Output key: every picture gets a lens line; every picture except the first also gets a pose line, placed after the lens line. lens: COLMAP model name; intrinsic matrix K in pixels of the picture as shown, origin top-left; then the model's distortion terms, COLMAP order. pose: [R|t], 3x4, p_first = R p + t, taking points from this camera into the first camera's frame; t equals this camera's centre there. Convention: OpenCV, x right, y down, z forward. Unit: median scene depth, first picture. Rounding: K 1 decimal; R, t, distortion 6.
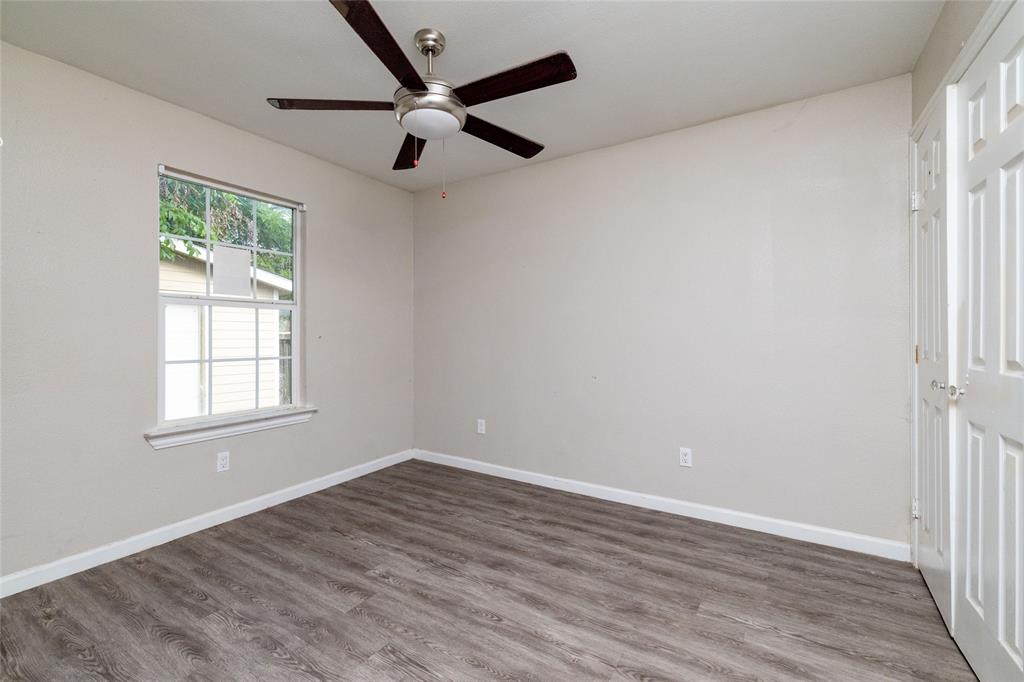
lens RADIAL K [[440.9, 0, 508.9], [0, 440.9, 330.3], [0, 0, 1]] dist [0.000456, 0.000236]
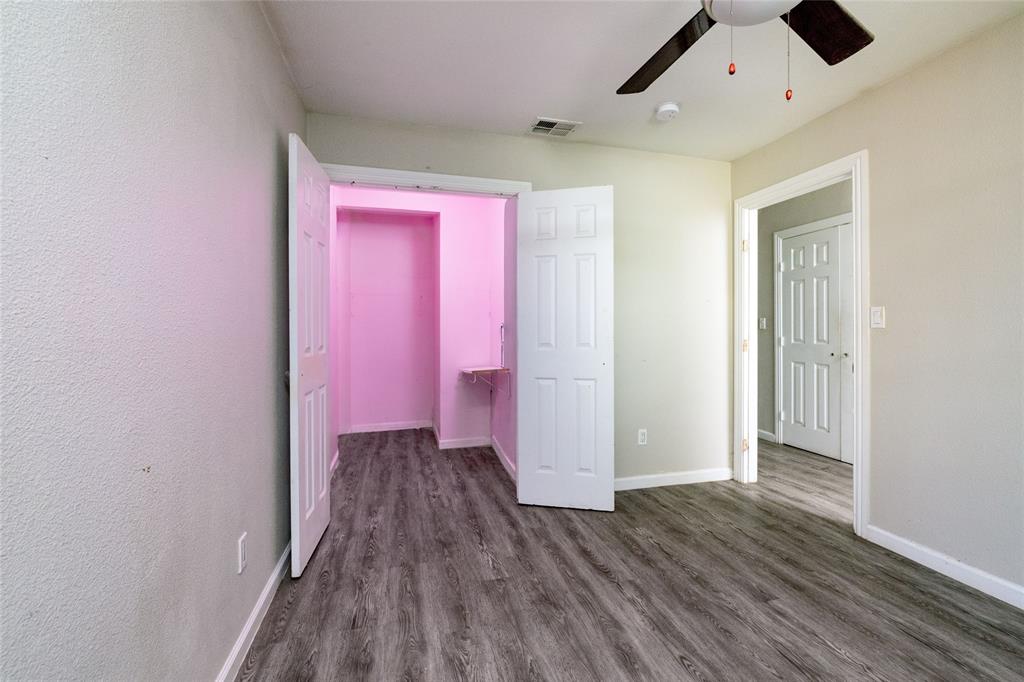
lens RADIAL K [[440.9, 0, 508.9], [0, 440.9, 330.3], [0, 0, 1]] dist [0.000456, 0.000236]
pose [[-0.728846, 0.006228, 0.684649, -0.371407], [-0.001331, 0.999944, -0.010513, 0.013214], [-0.684676, -0.008574, -0.728797, 1.866900]]
